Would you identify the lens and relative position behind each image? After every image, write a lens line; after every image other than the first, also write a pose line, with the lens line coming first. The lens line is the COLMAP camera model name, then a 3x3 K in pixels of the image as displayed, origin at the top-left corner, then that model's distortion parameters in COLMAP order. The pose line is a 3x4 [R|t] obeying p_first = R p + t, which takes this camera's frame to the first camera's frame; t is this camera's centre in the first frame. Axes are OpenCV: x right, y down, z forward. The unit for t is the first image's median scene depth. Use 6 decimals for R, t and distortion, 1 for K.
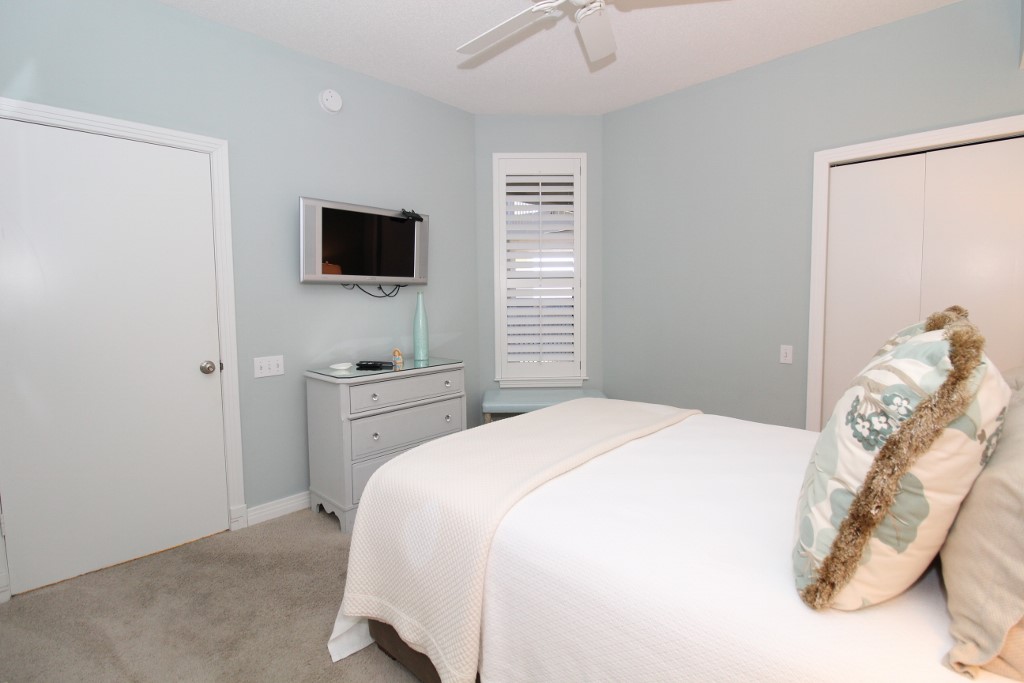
lens RADIAL K [[470.8, 0, 512.5], [0, 470.8, 329.2], [0, 0, 1]] dist [-0.001359, -0.010803]
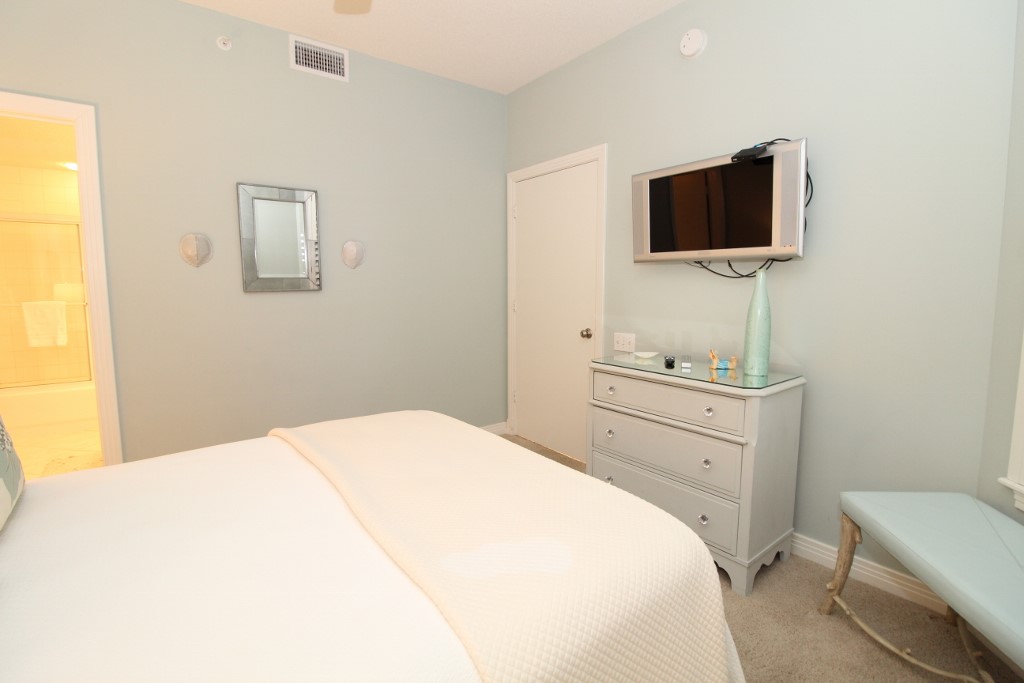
lens RADIAL K [[470.8, 0, 512.5], [0, 470.8, 329.2], [0, 0, 1]] dist [-0.001359, -0.010803]
pose [[-0.148516, 0.104403, -0.983383, 0.527657], [-0.065660, 0.991176, 0.115147, -0.053952], [0.986728, 0.081670, -0.140350, 0.824092]]
